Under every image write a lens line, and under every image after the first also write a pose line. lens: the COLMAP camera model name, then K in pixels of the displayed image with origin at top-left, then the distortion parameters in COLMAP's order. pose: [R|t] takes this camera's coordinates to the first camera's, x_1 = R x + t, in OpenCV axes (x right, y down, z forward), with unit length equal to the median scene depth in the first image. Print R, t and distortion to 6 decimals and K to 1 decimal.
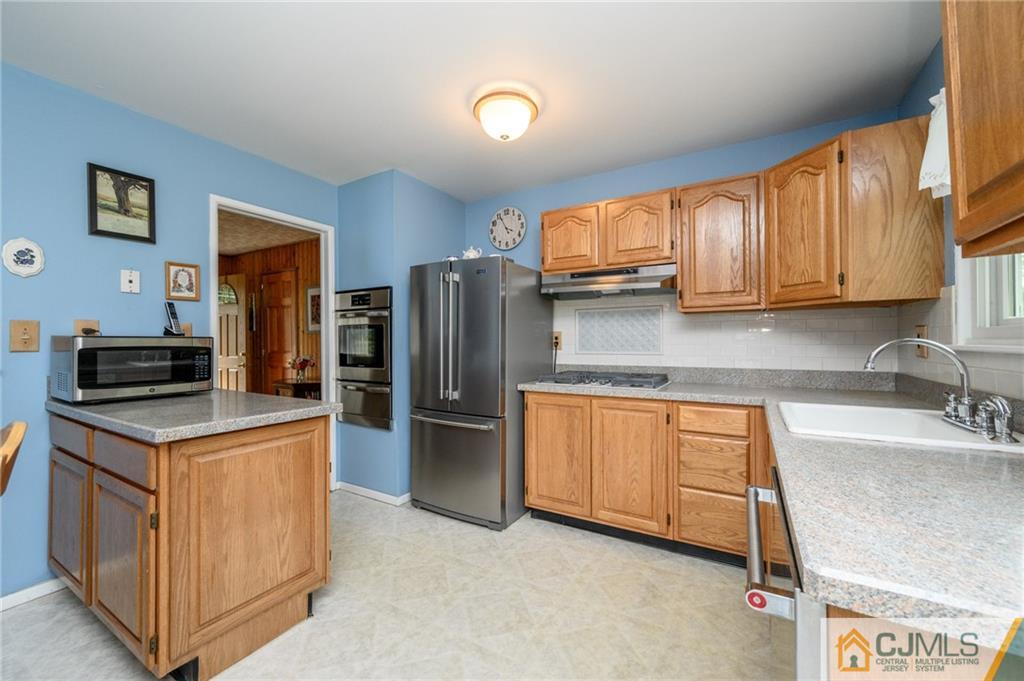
lens RADIAL K [[404.2, 0, 503.1], [0, 404.2, 338.7], [0, 0, 1]] dist [0.001347, -0.000964]
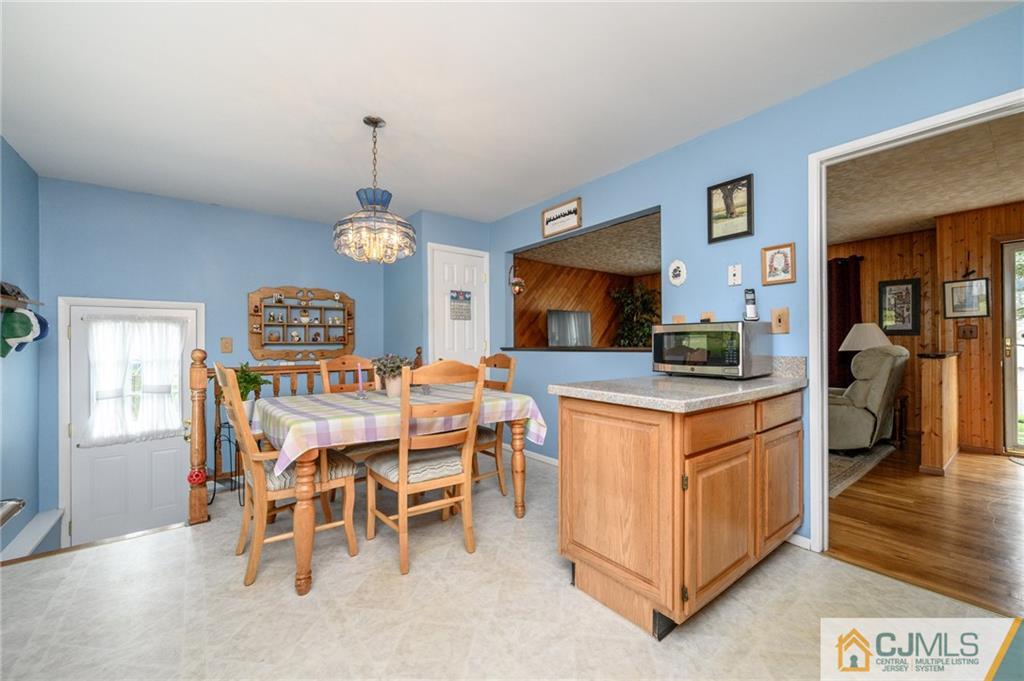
lens RADIAL K [[404.2, 0, 512.6], [0, 404.2, 341.4], [0, 0, 1]] dist [0.001347, -0.000964]
pose [[-0.354885, 0.004365, -0.934900, 0.315866], [0.010420, 0.999945, 0.000713, 0.032197], [0.934852, -0.009488, -0.354911, 0.734165]]
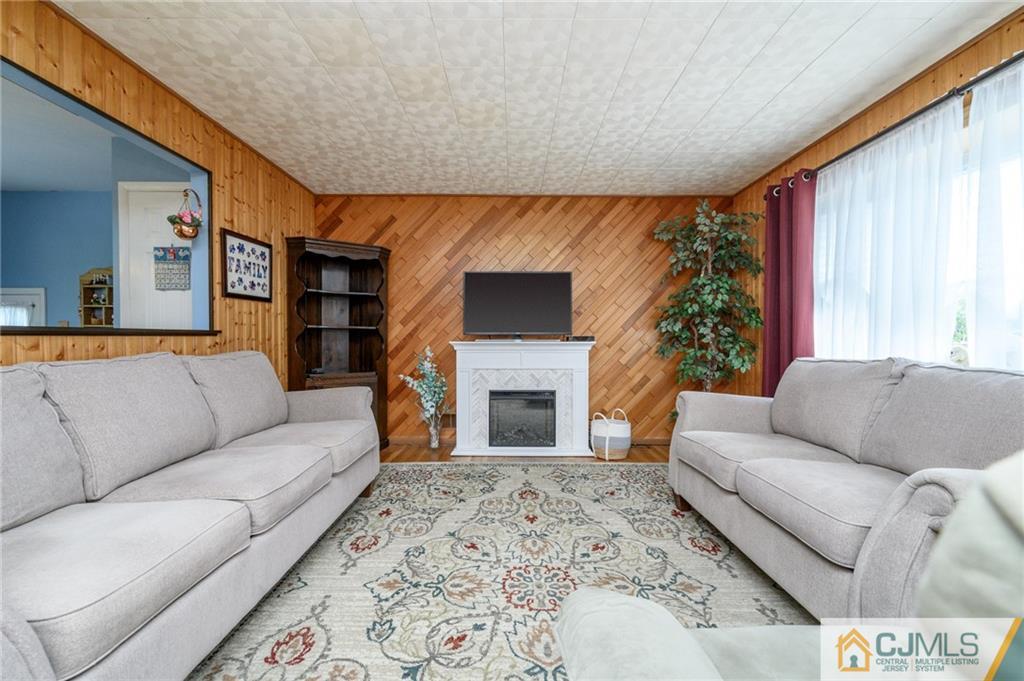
lens RADIAL K [[404.2, 0, 511.7], [0, 404.2, 342.3], [0, 0, 1]] dist [0.001347, -0.000964]
pose [[-0.858496, 0.013590, -0.512640, -1.506950], [0.006827, 0.999863, 0.015073, 0.080877], [0.512774, 0.009440, -0.858472, 1.443677]]
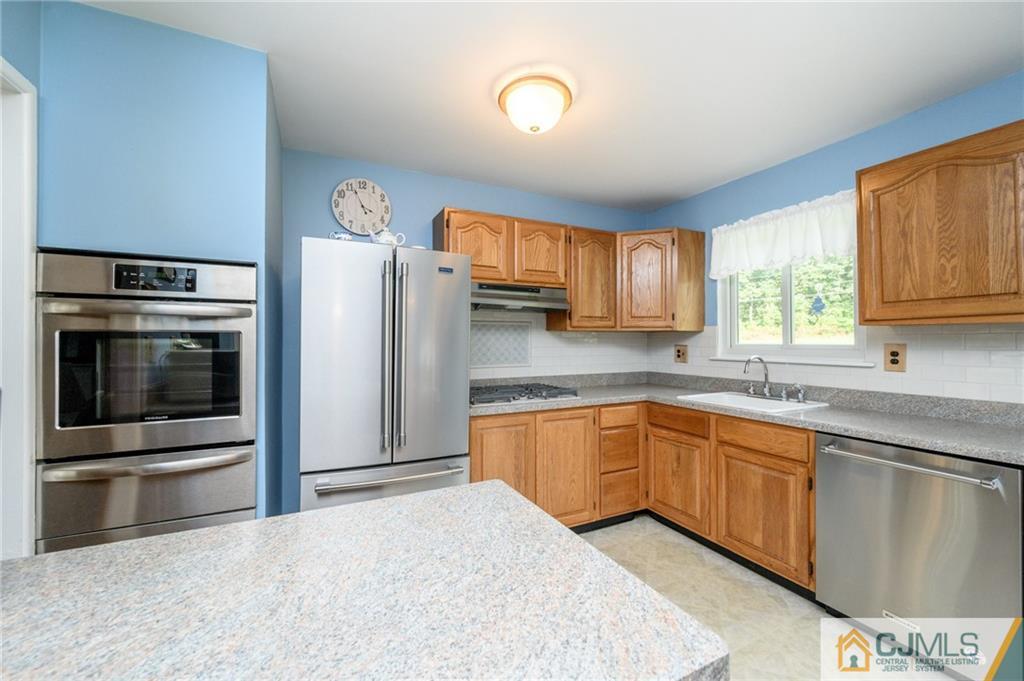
lens RADIAL K [[404.2, 0, 508.2], [0, 404.2, 337.3], [0, 0, 1]] dist [0.001347, -0.000964]
pose [[0.540145, 0.012794, 0.841475, -0.683300], [-0.006615, 0.999918, -0.010957, -0.032362], [-0.841546, 0.000351, 0.540185, 0.520612]]
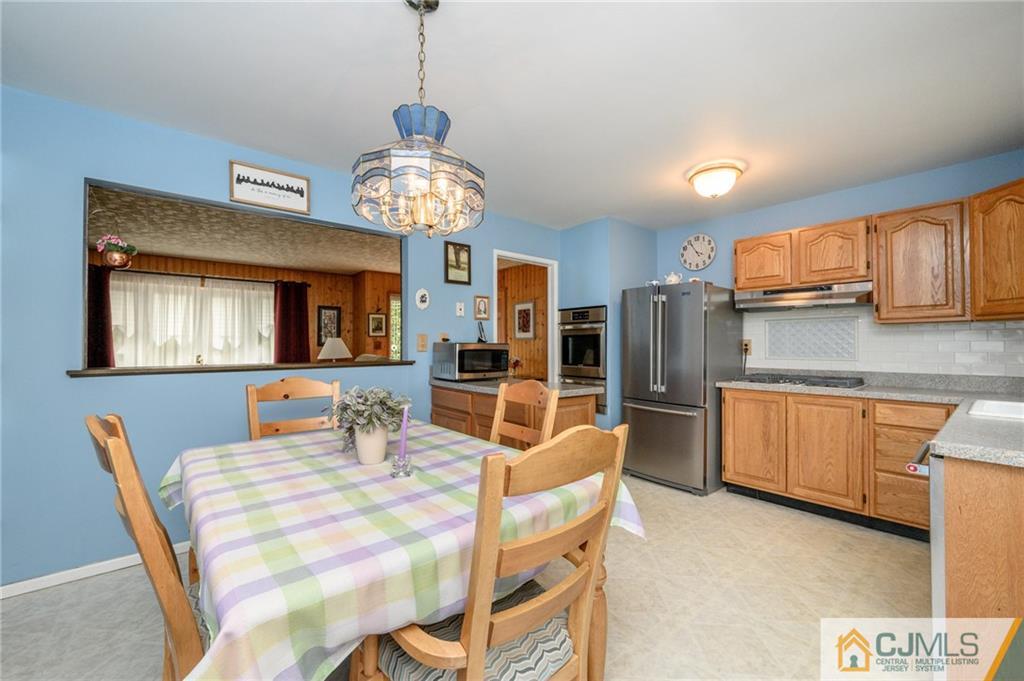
lens RADIAL K [[404.2, 0, 511.8], [0, 404.2, 340.1], [0, 0, 1]] dist [0.001347, -0.000964]
pose [[0.945899, 0.001982, -0.324457, -0.172963], [-0.004627, 0.999962, -0.007380, -0.005166], [0.324430, 0.008482, 0.945872, -0.430793]]
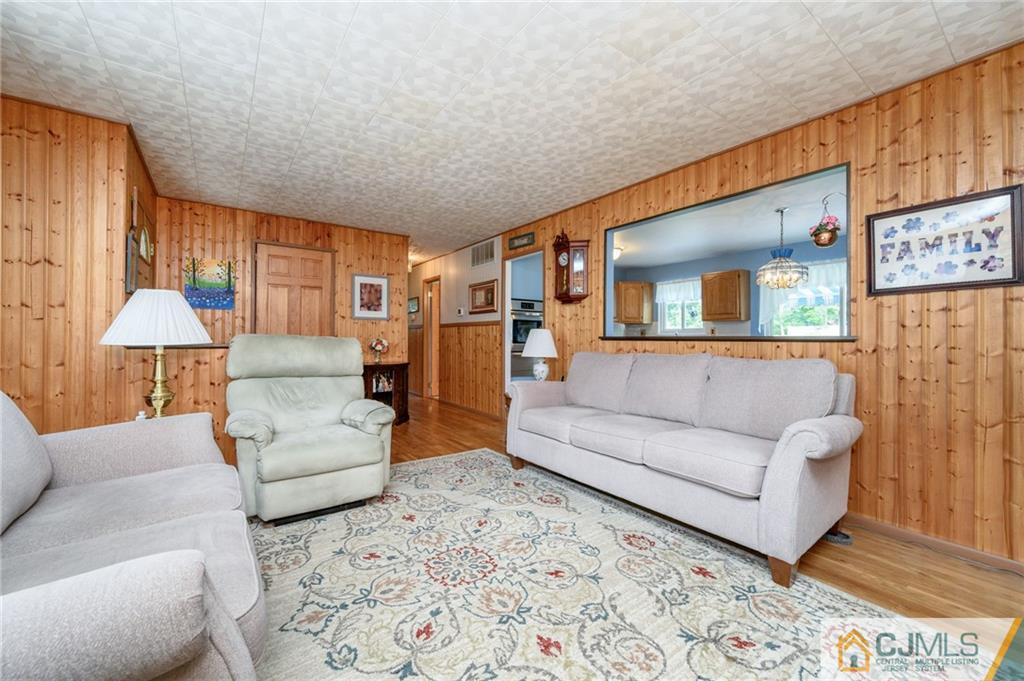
lens RADIAL K [[404.2, 0, 511.1], [0, 404.2, 335.6], [0, 0, 1]] dist [0.001347, -0.000964]
pose [[0.397048, 0.019239, 0.917596, -2.596941], [-0.011265, 0.999807, -0.016089, 0.083719], [-0.917729, -0.003948, 0.397189, 0.463837]]
